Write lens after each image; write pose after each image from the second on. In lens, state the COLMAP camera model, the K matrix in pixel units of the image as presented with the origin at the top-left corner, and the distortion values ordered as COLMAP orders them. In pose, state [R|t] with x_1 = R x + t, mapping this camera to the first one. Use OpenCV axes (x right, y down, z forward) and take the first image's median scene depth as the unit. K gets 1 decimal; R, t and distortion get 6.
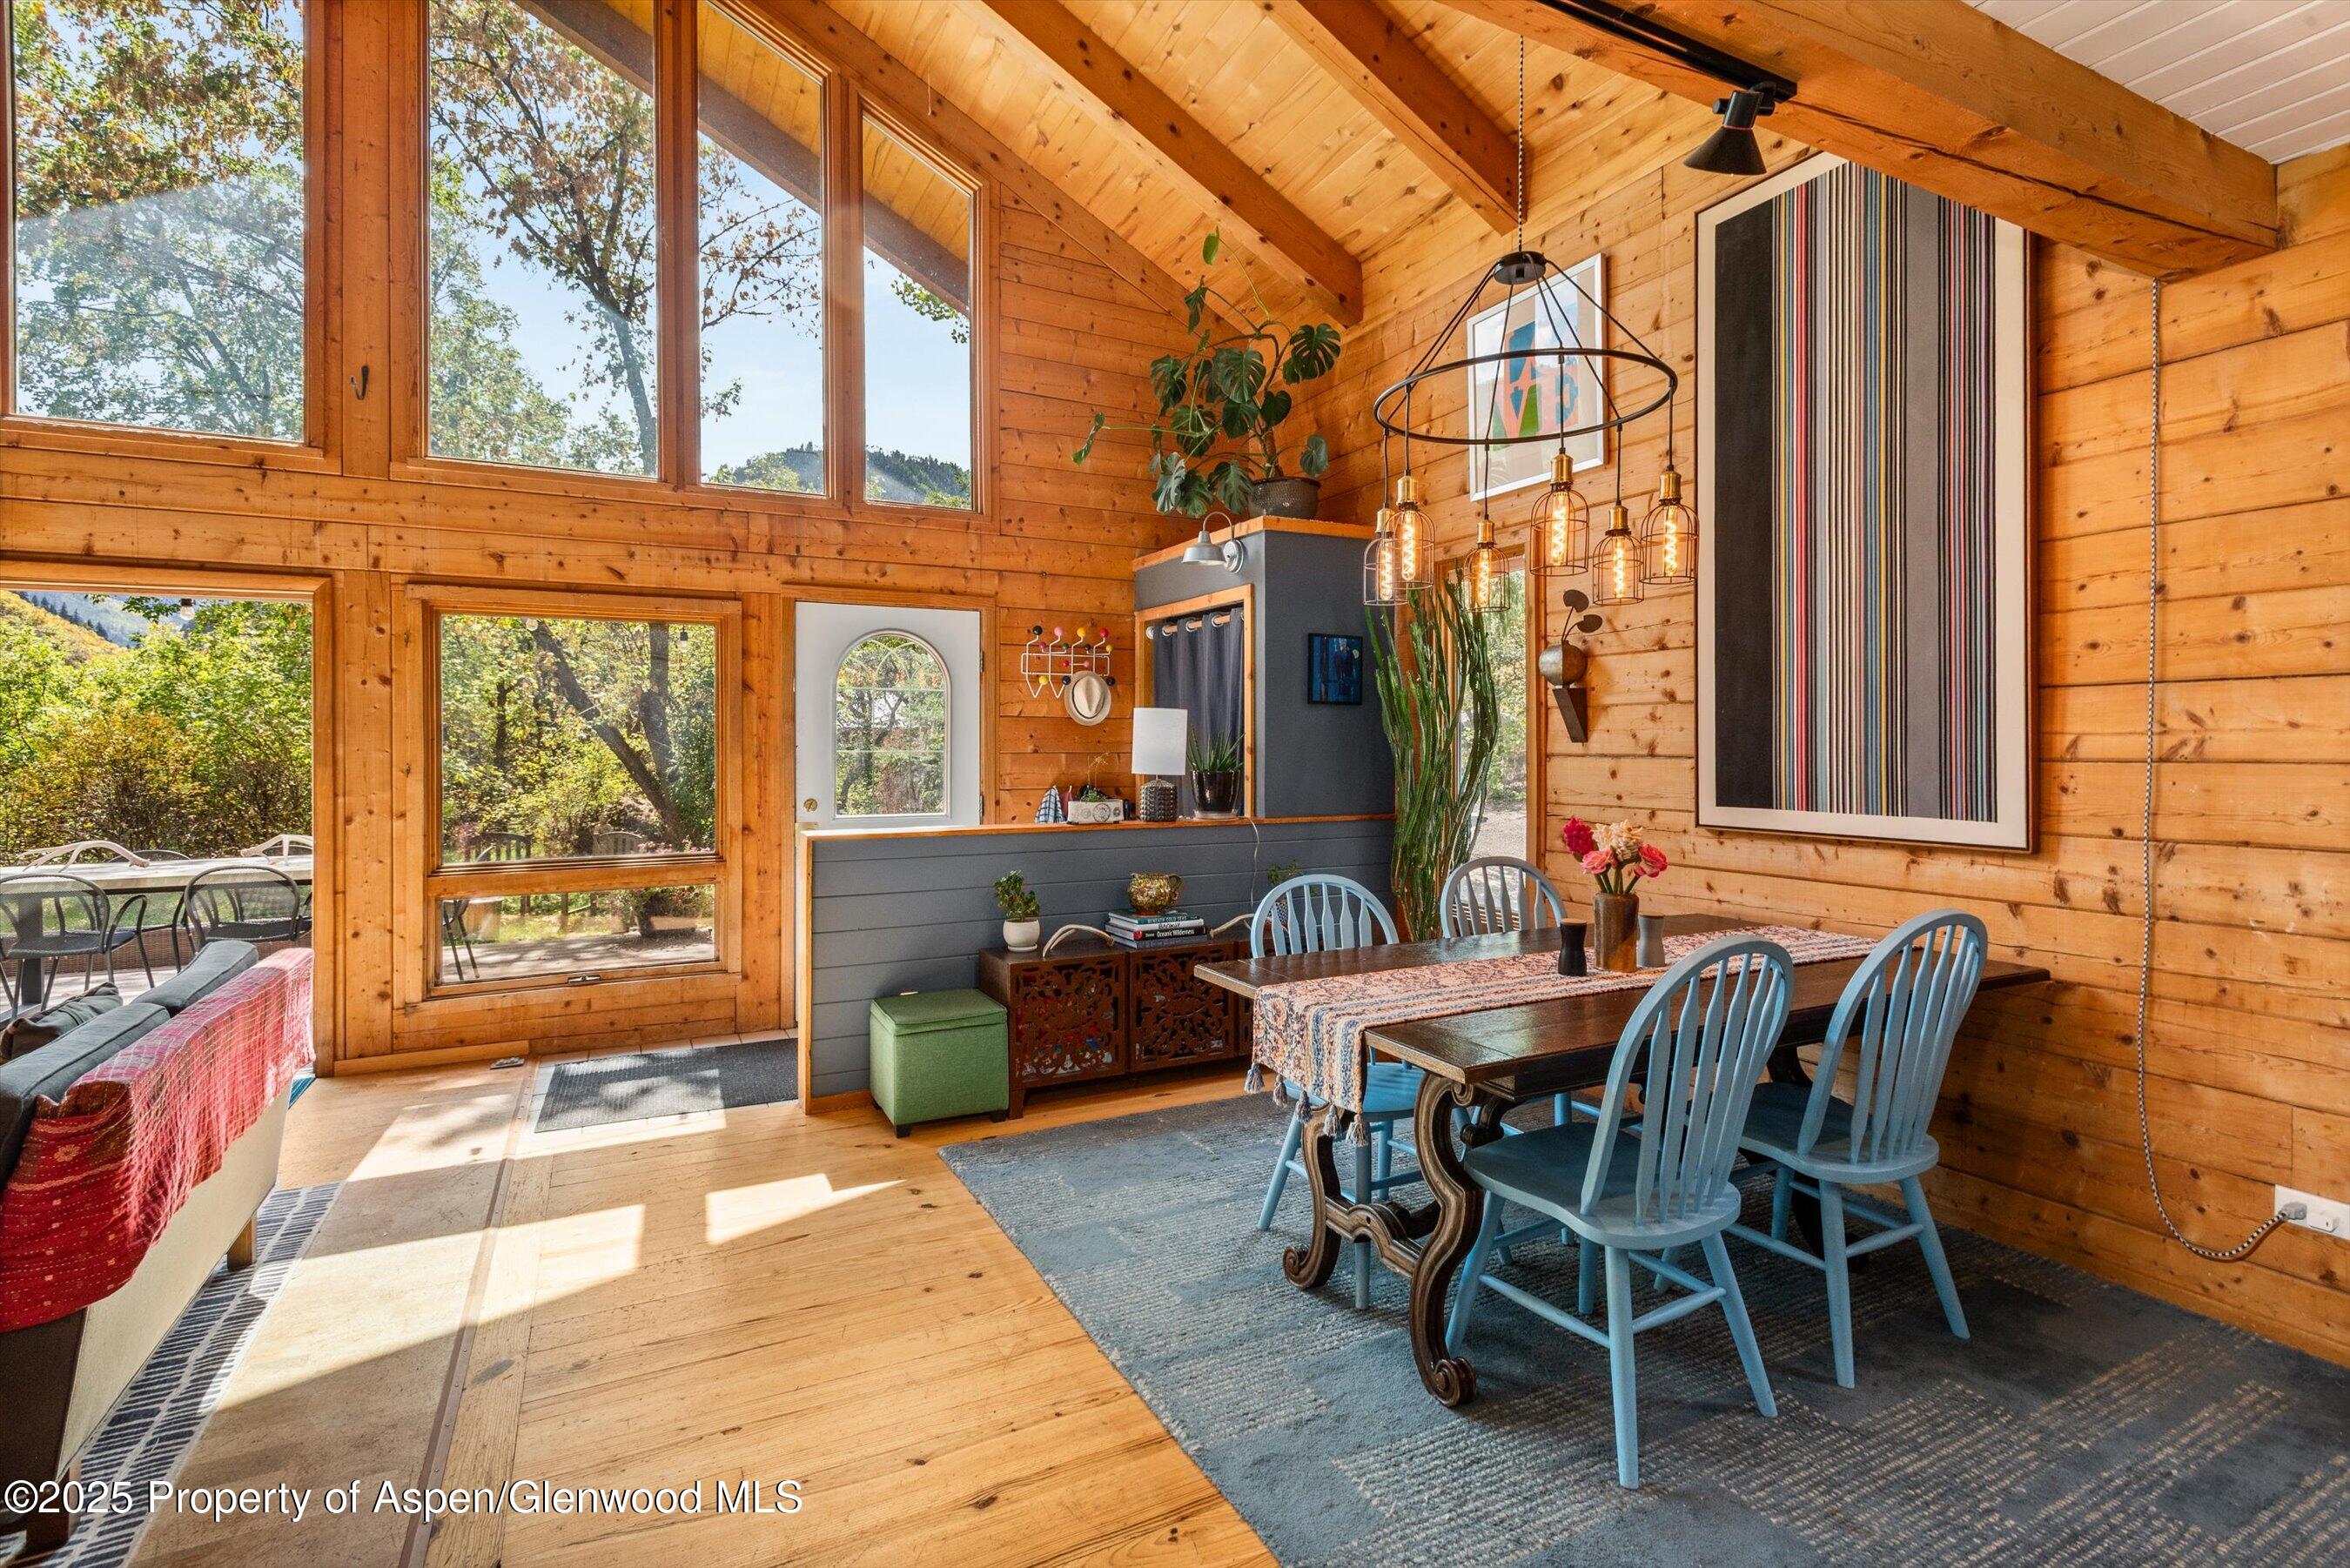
lens RADIAL K [[1102.8, 0, 1173.6], [0, 1102.8, 745.1], [0, 0, 1]] dist [0.014957, -0.004238]
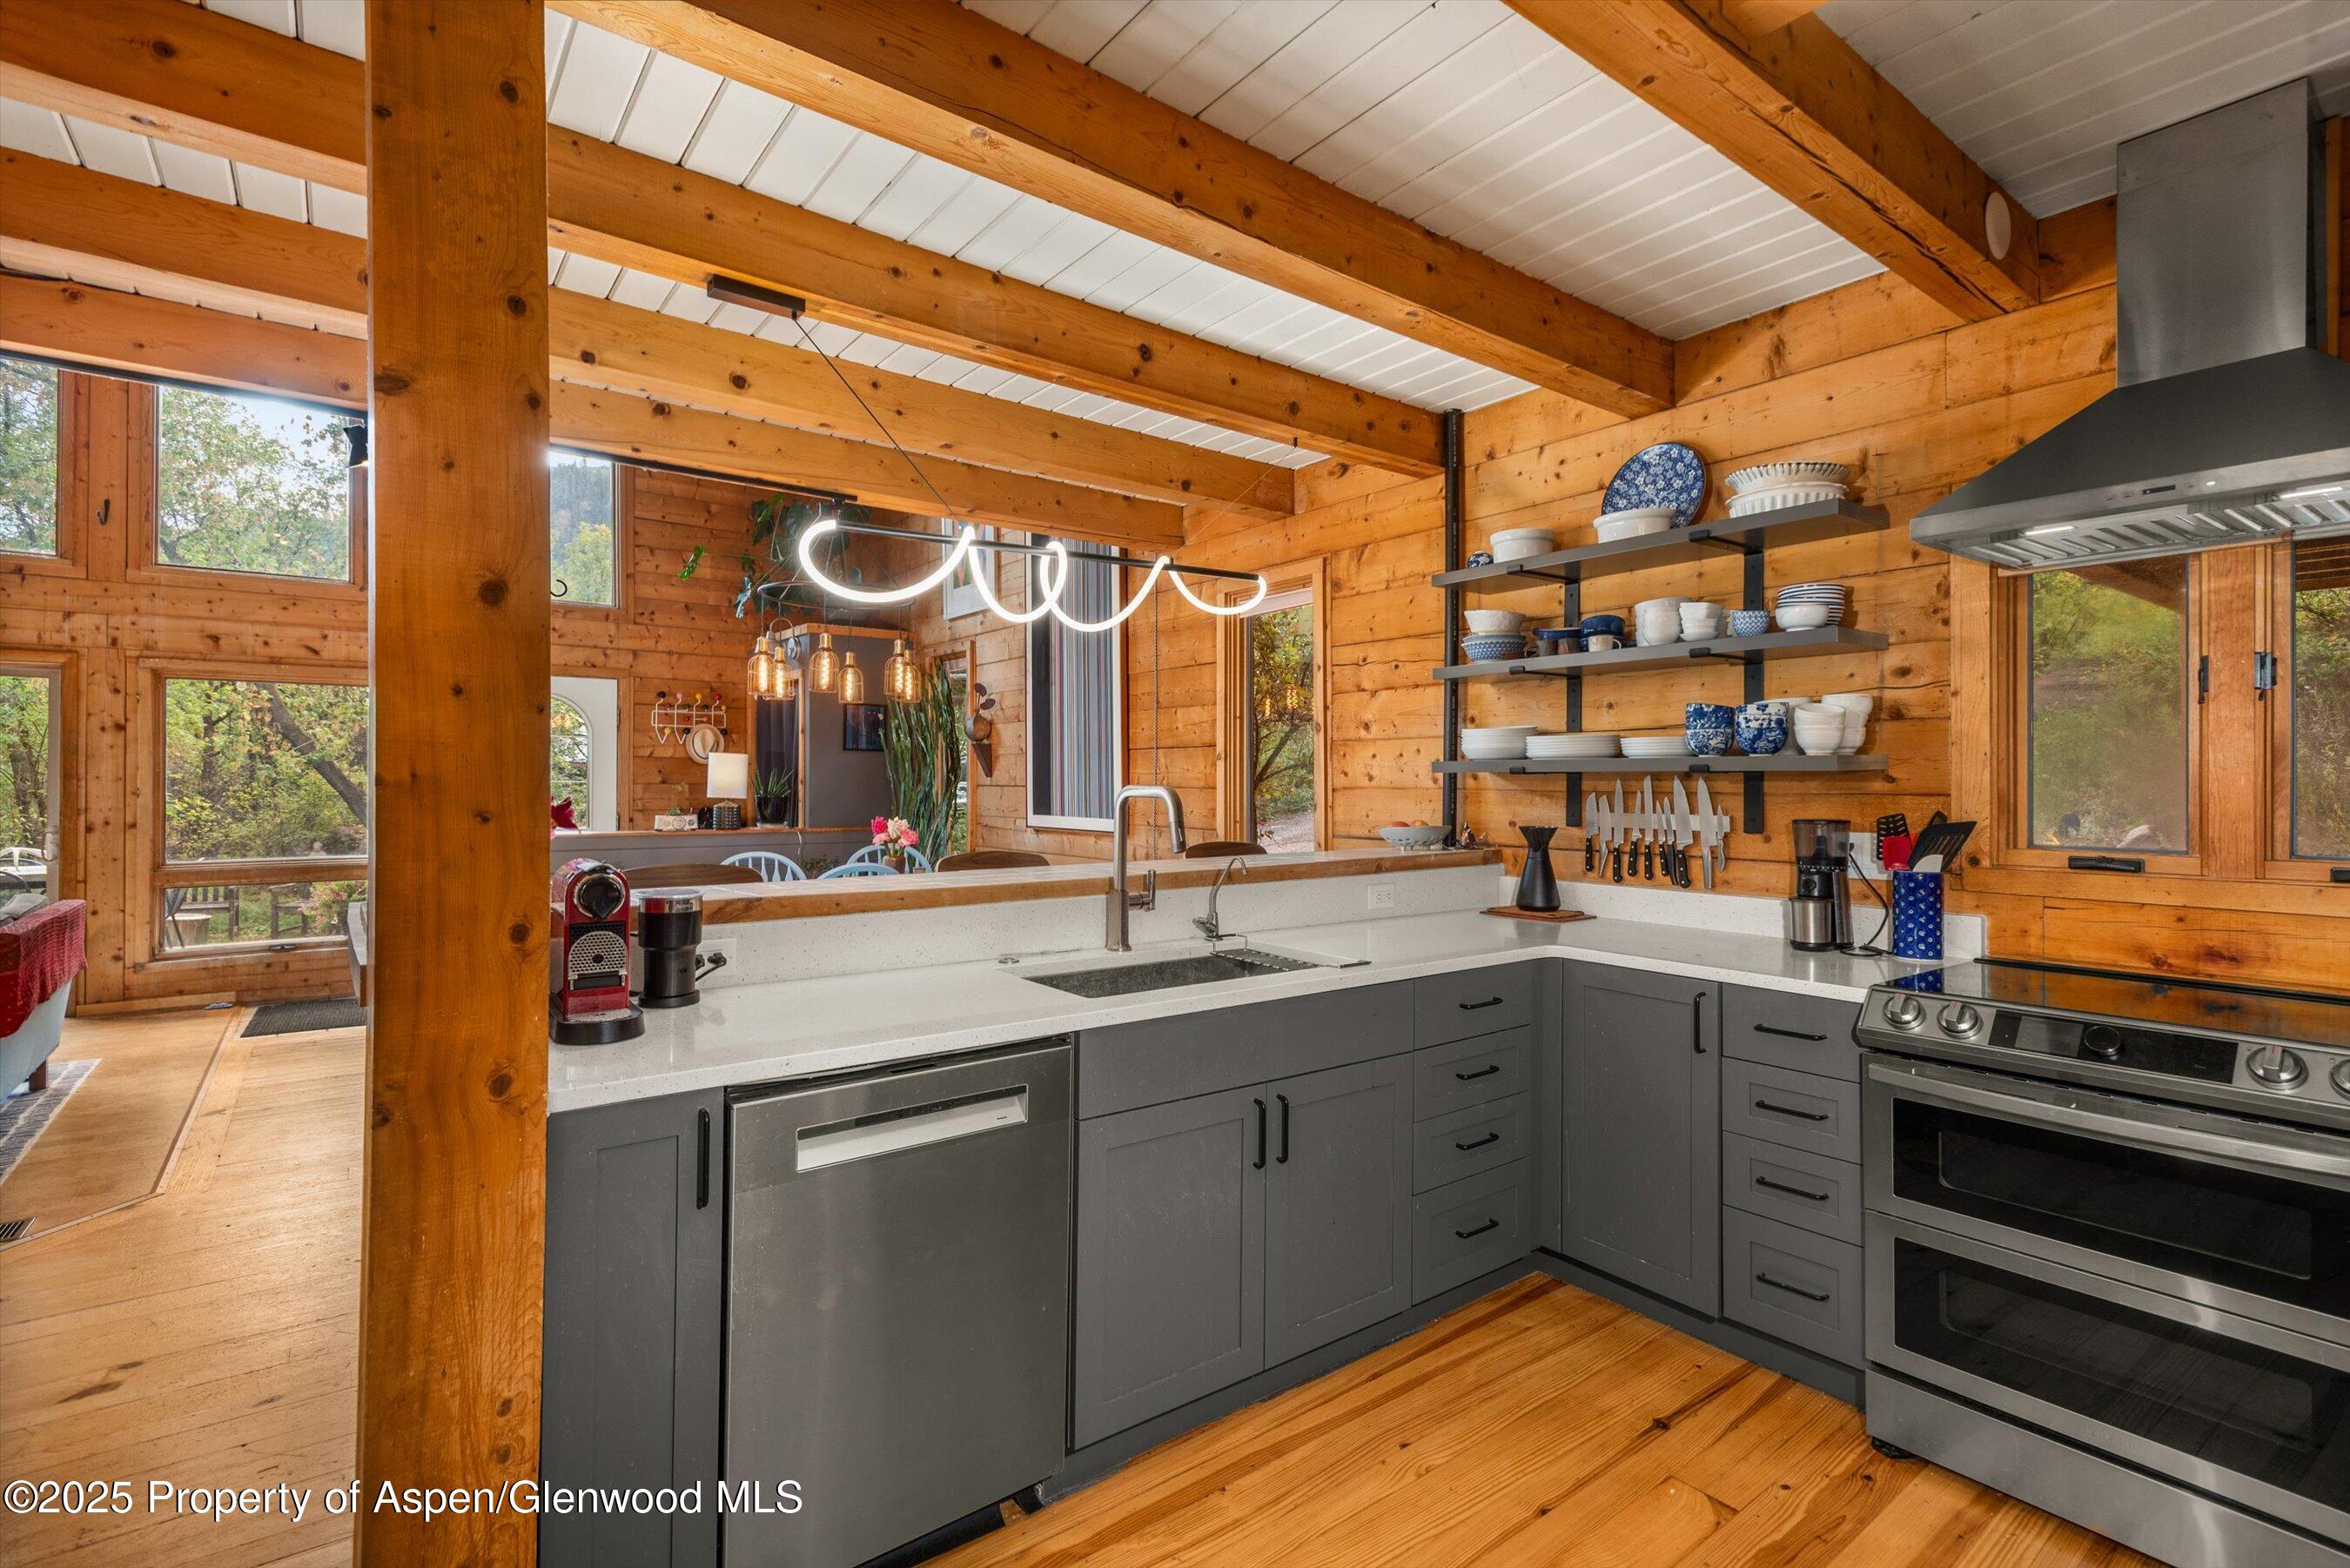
lens RADIAL K [[1102.8, 0, 1175.5], [0, 1102.8, 778.8], [0, 0, 1]] dist [0.014957, -0.004238]
pose [[0.985216, 0.005889, 0.171218, 0.359943], [-0.005225, 0.999977, -0.004330, 0.004514], [-0.171239, 0.003371, 0.985224, -0.615490]]
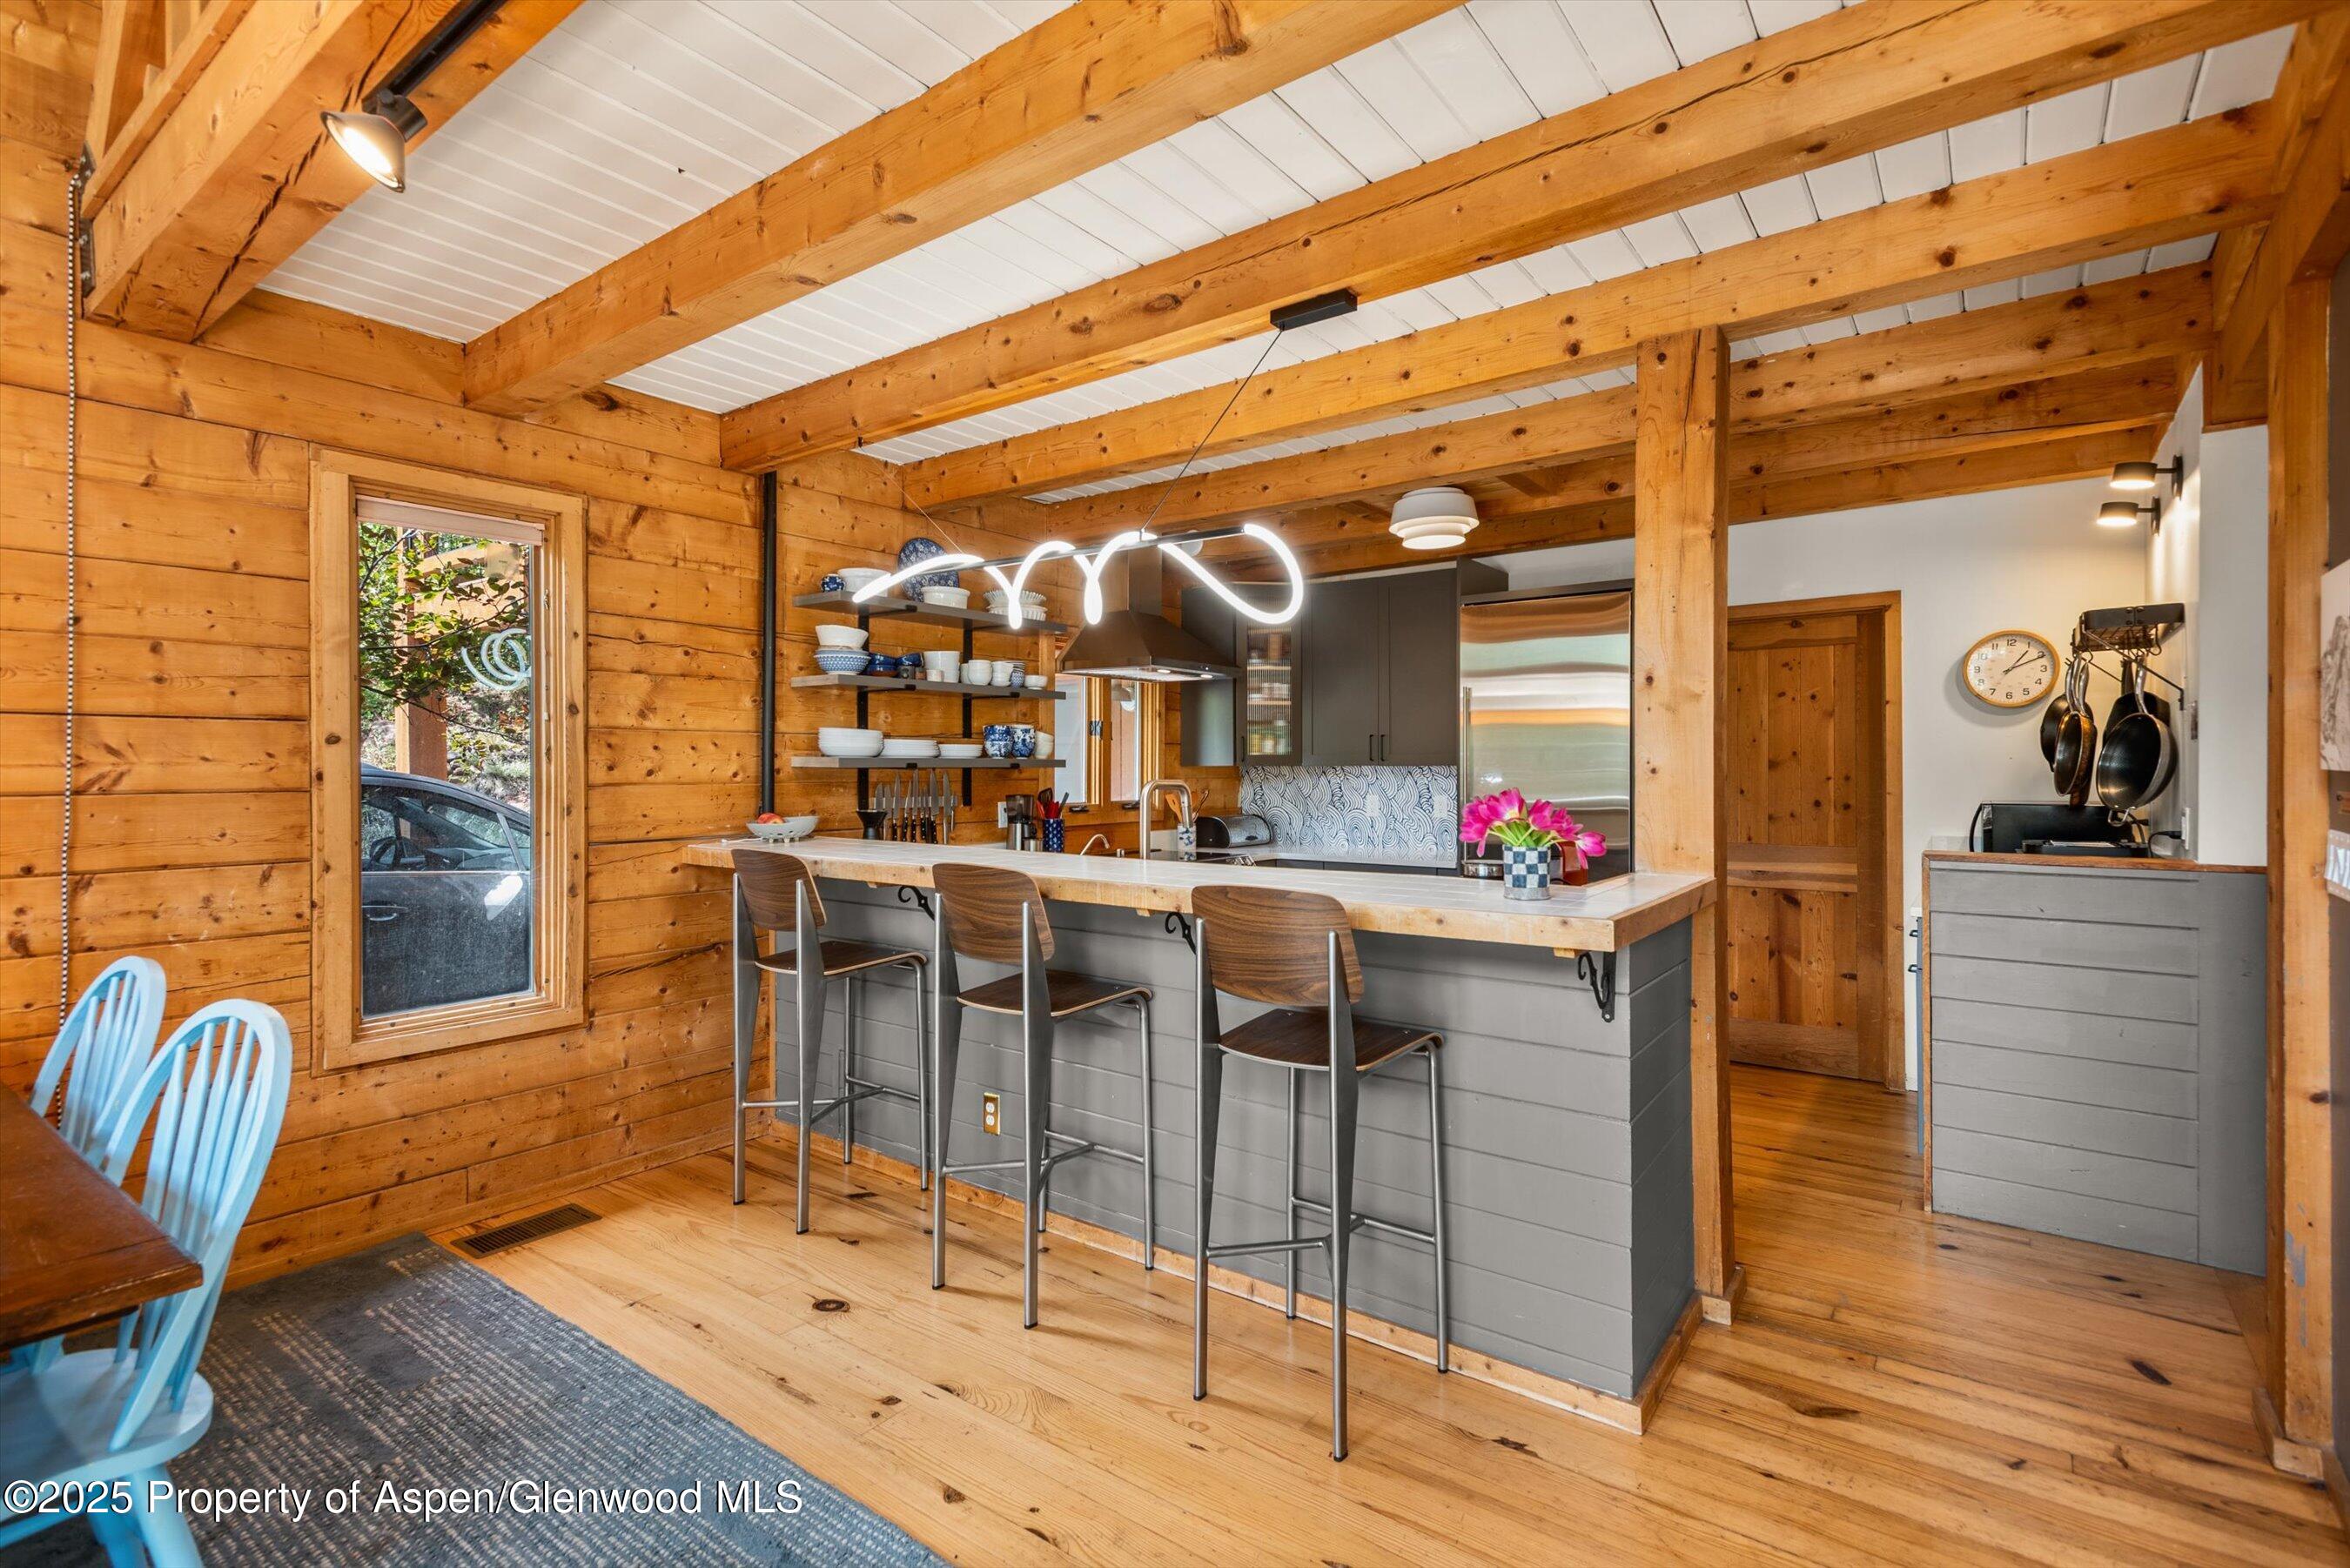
lens RADIAL K [[1102.8, 0, 1168.9], [0, 1102.8, 774.1], [0, 0, 1]] dist [0.014957, -0.004238]
pose [[-0.444920, 0.000410, 0.895570, -0.276742], [0.004790, 0.999987, 0.001921, -0.000308], [-0.895557, 0.005145, -0.444916, 0.357118]]
